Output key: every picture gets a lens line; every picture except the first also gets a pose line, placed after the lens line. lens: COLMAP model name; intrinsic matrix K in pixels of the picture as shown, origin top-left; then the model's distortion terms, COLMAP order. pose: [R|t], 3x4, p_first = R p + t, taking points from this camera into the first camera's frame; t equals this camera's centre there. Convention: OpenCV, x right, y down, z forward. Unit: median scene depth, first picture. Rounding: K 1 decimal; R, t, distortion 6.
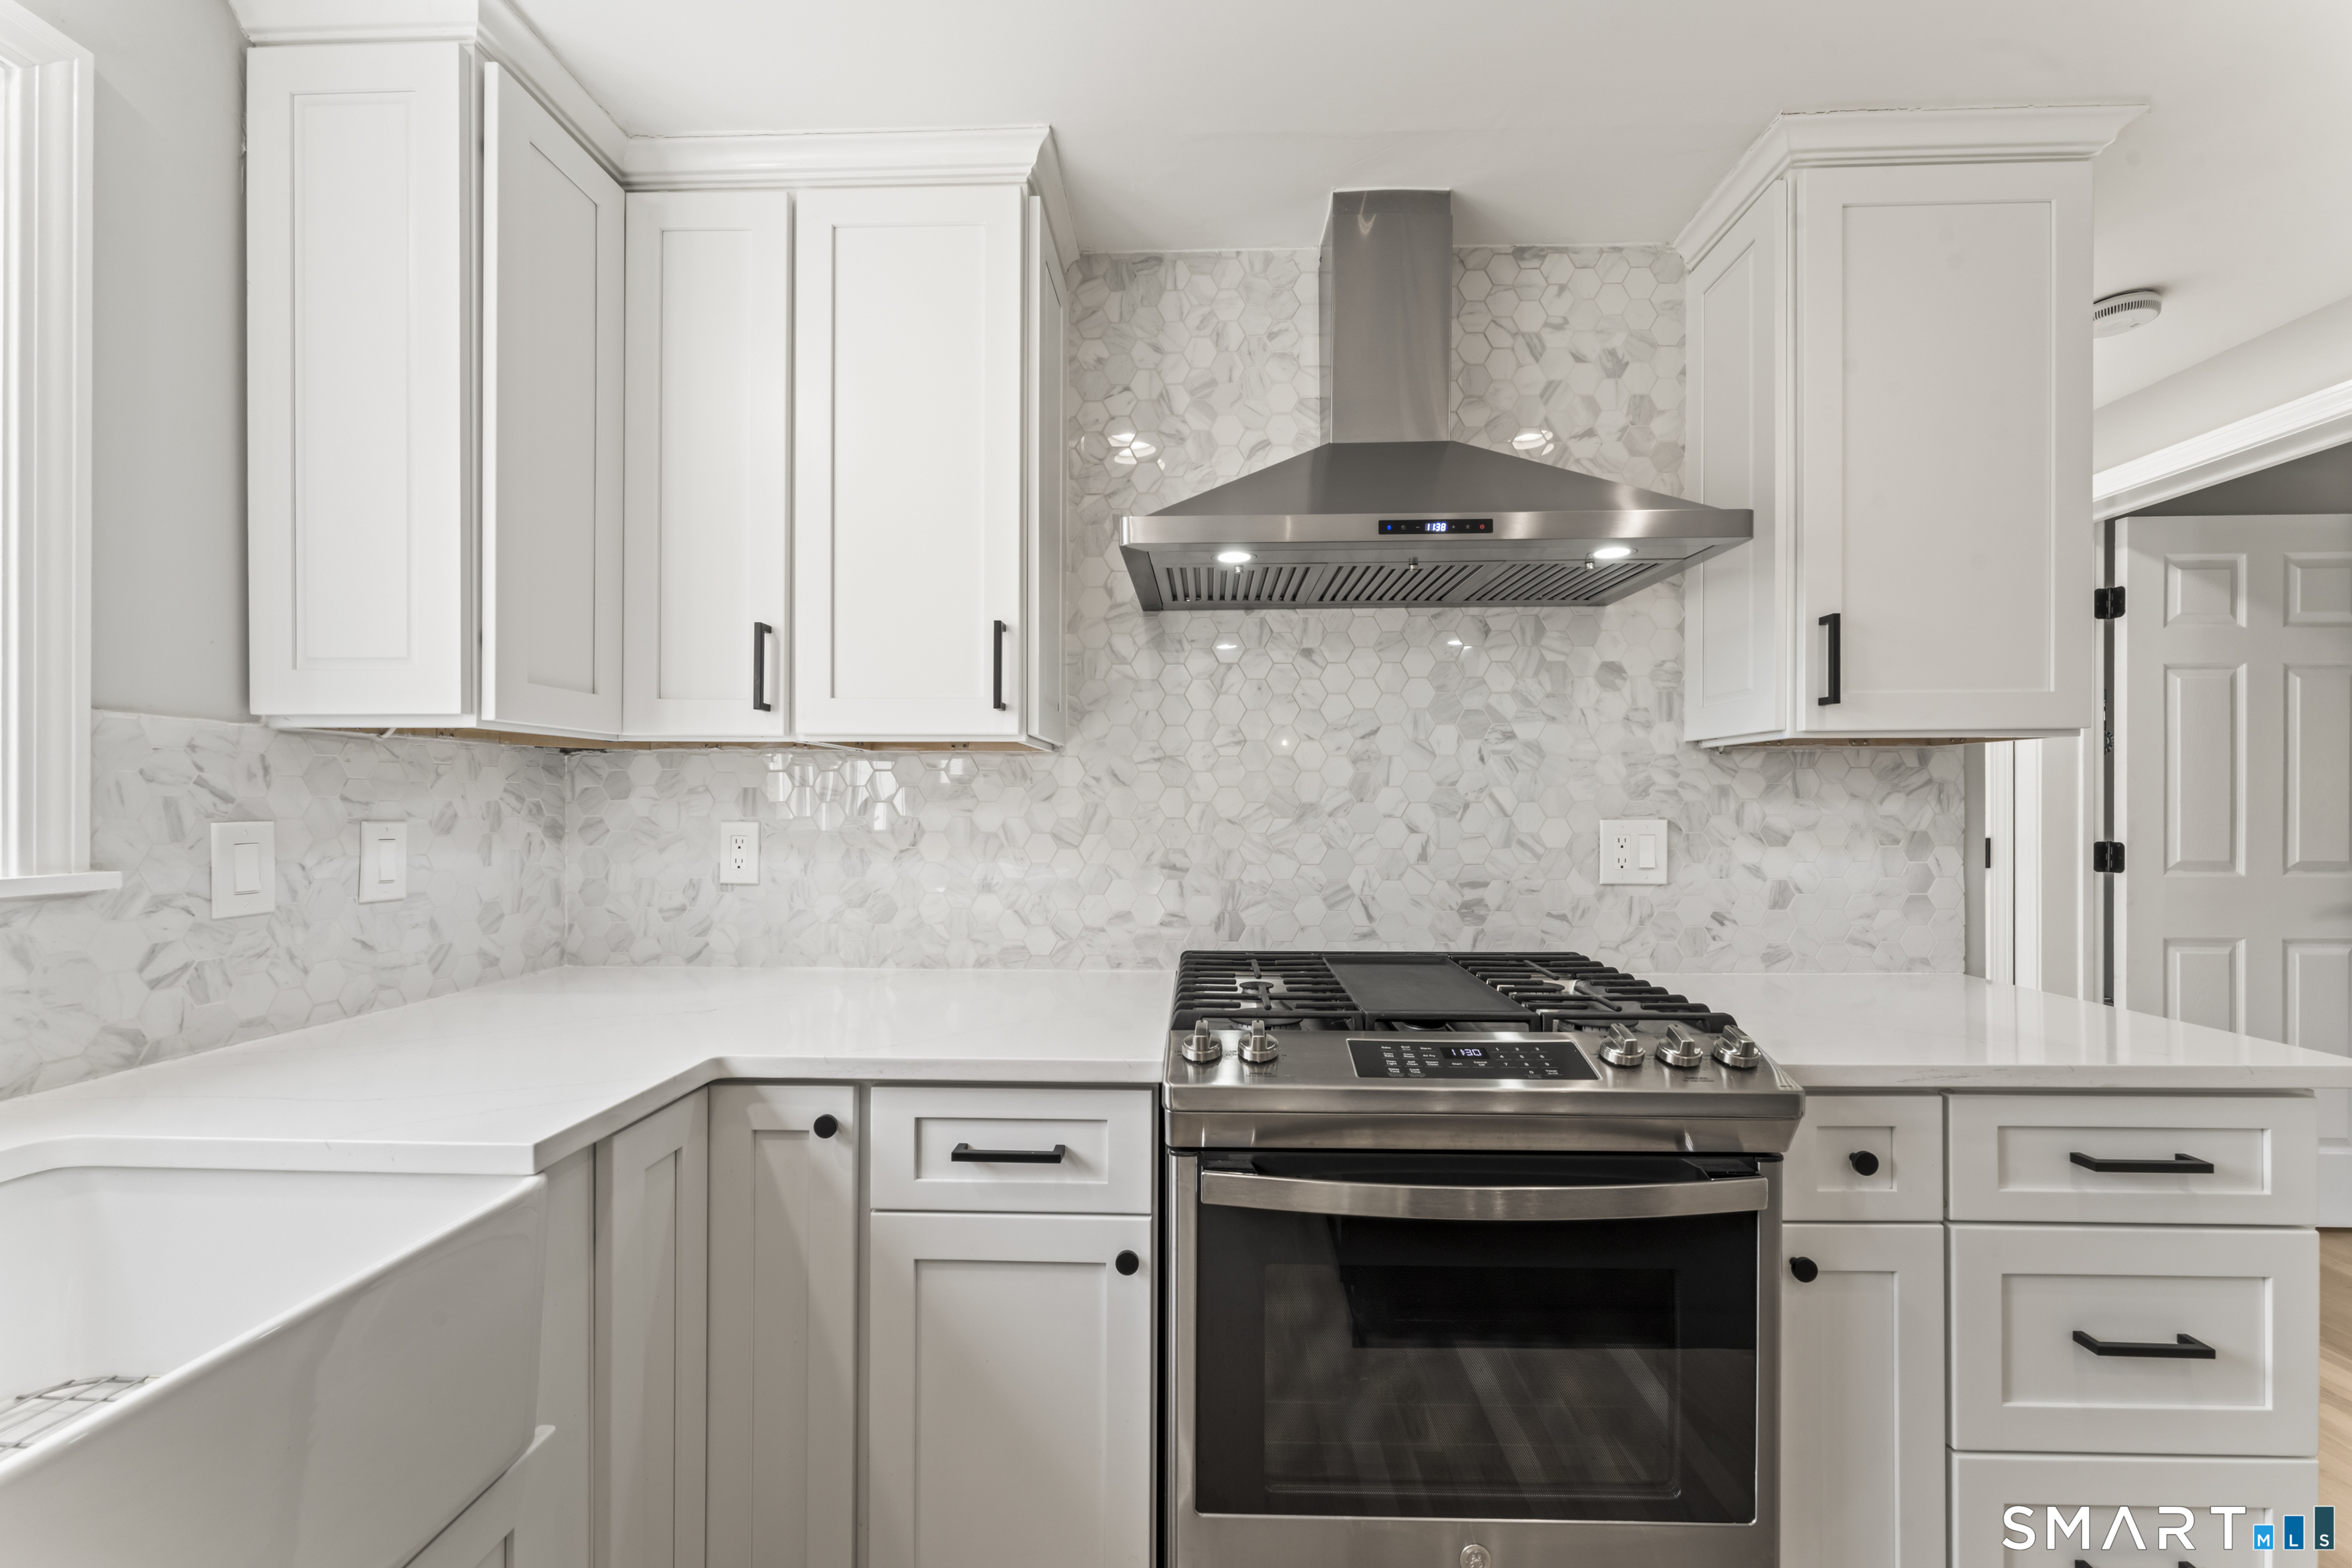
lens RADIAL K [[953.5, 0, 1184.0], [0, 953.5, 805.7], [0, 0, 1]] dist [0.001410, 0.000243]
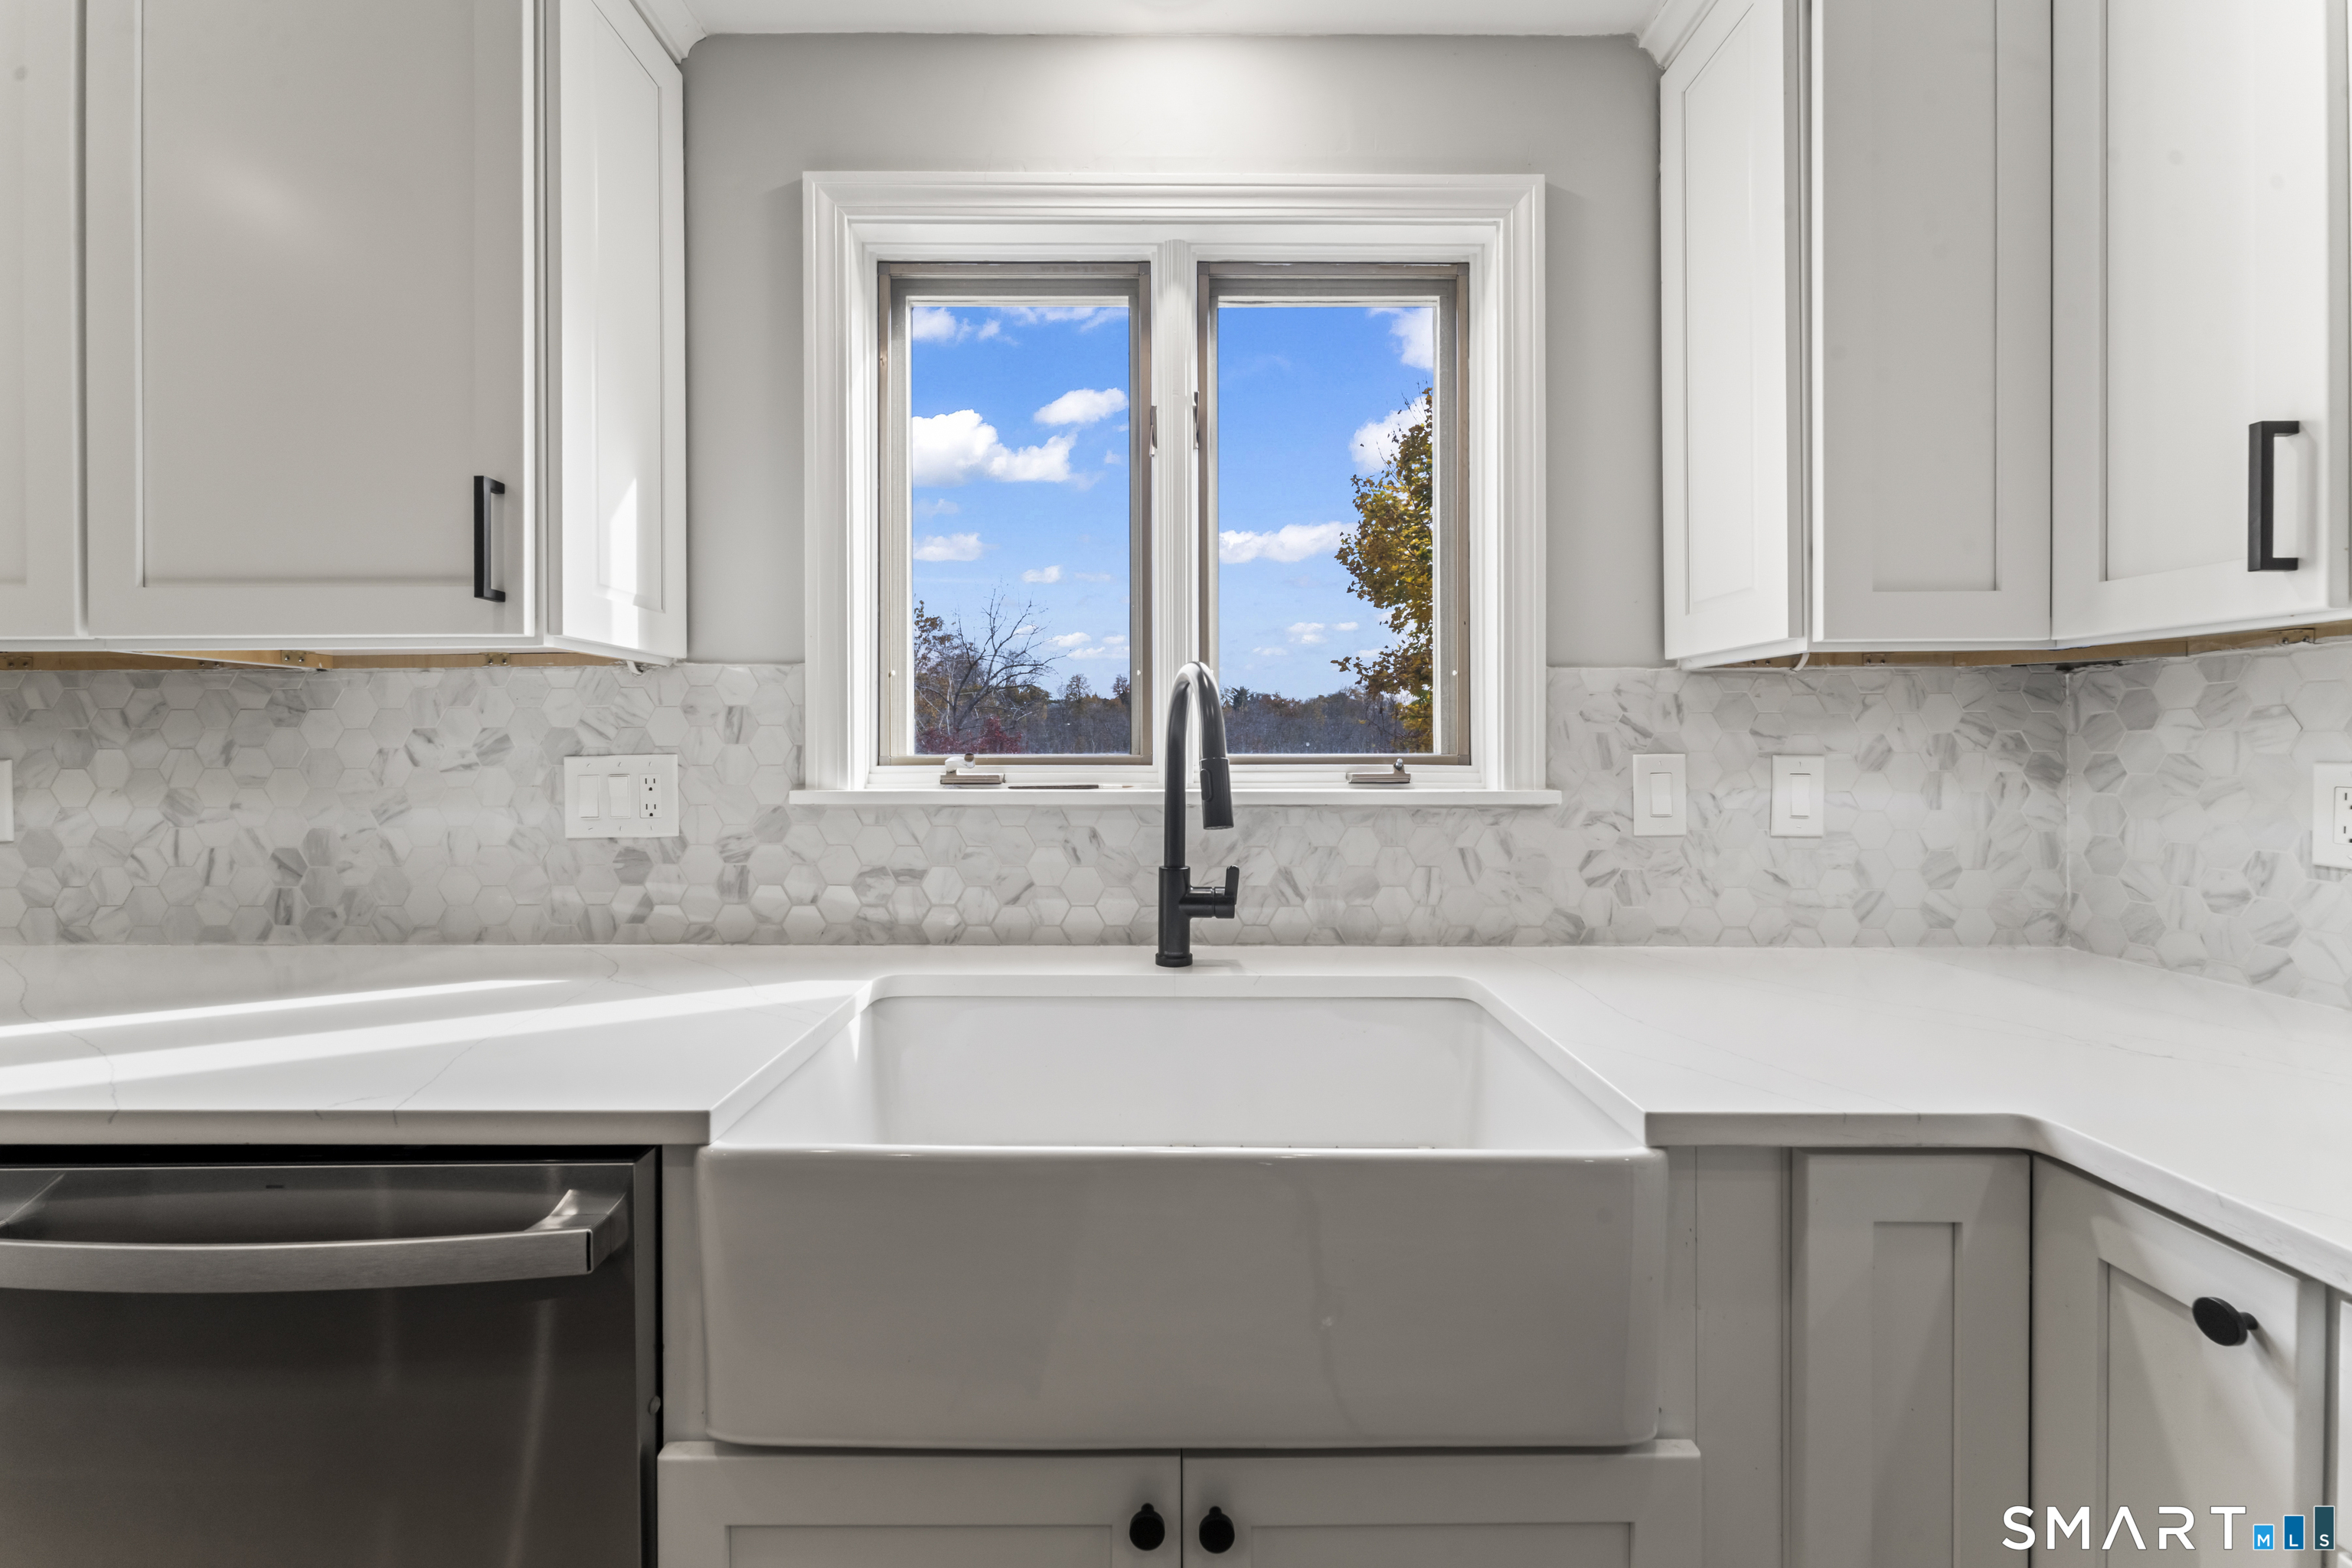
lens RADIAL K [[953.5, 0, 1167.0], [0, 953.5, 747.2], [0, 0, 1]] dist [0.001410, 0.000243]
pose [[0.036702, -0.000844, -0.999326, 0.099789], [0.001936, 0.999998, -0.000774, 0.006050], [0.999324, -0.001907, 0.036703, 0.260911]]
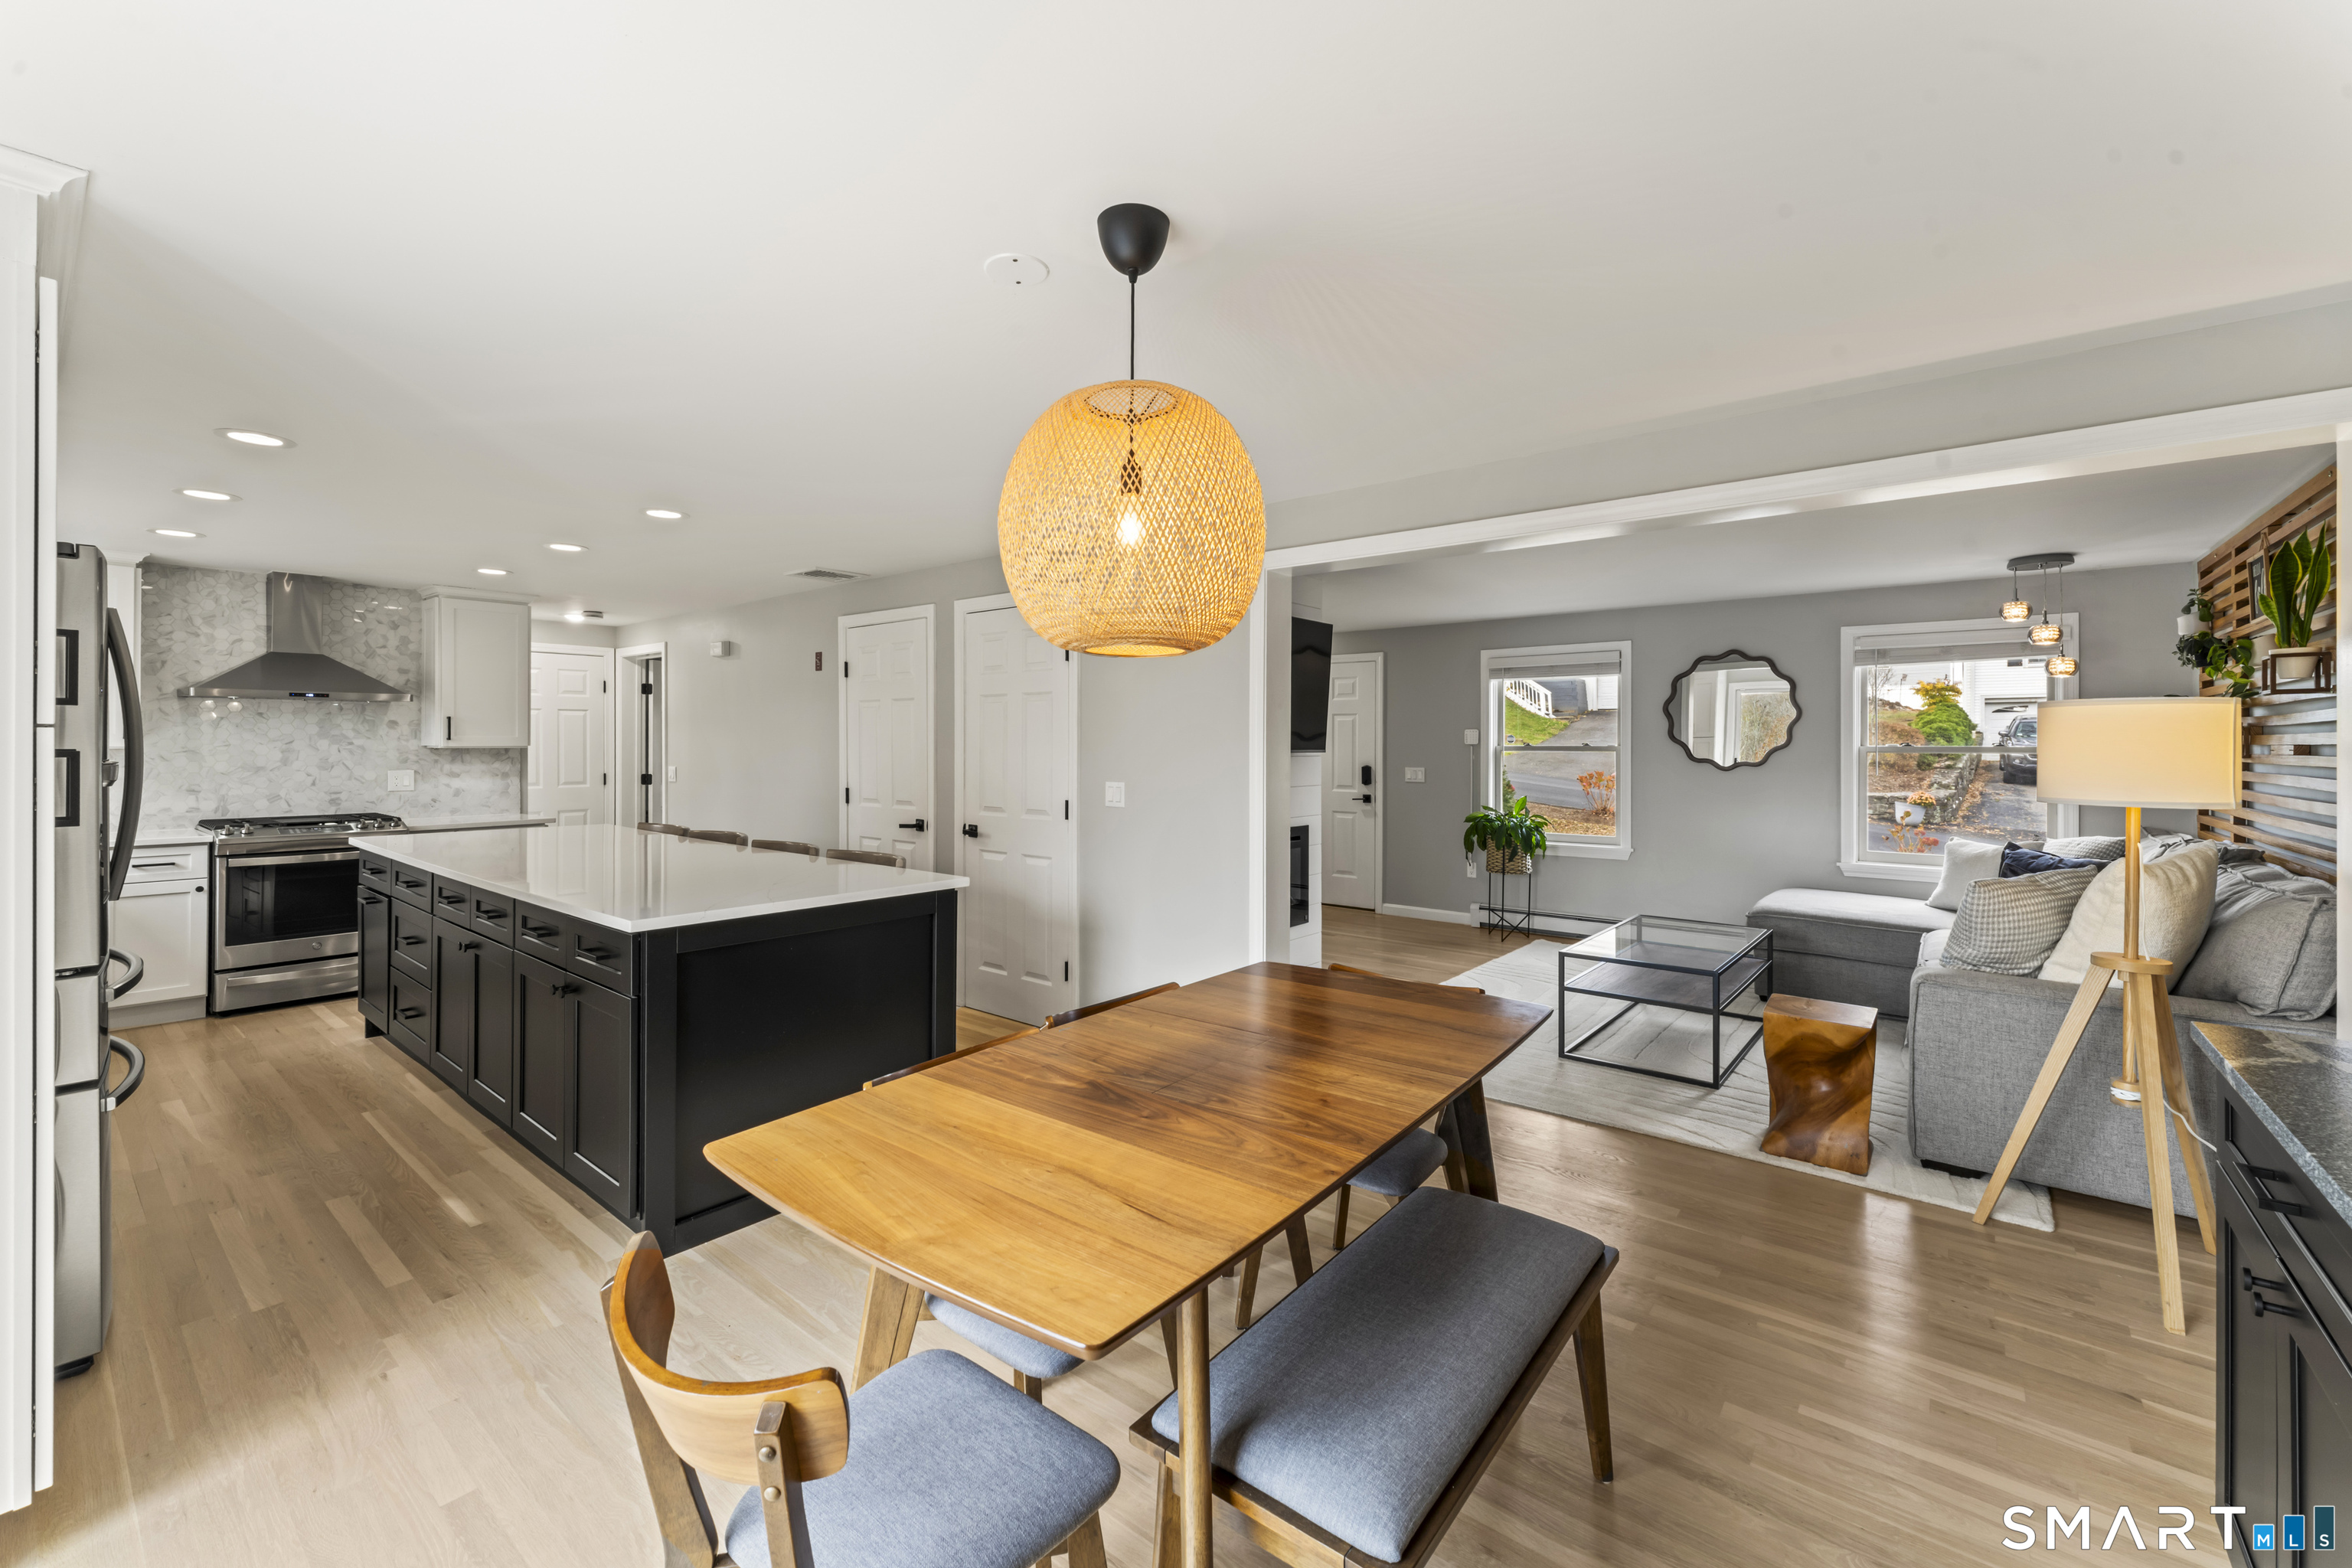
lens RADIAL K [[953.5, 0, 1162.6], [0, 953.5, 745.9], [0, 0, 1]] dist [0.001410, 0.000243]
pose [[0.619565, 0.001978, 0.784943, -0.458780], [-0.001560, 0.999998, -0.001289, -0.068370], [-0.784944, -0.000426, 0.619567, -3.012055]]
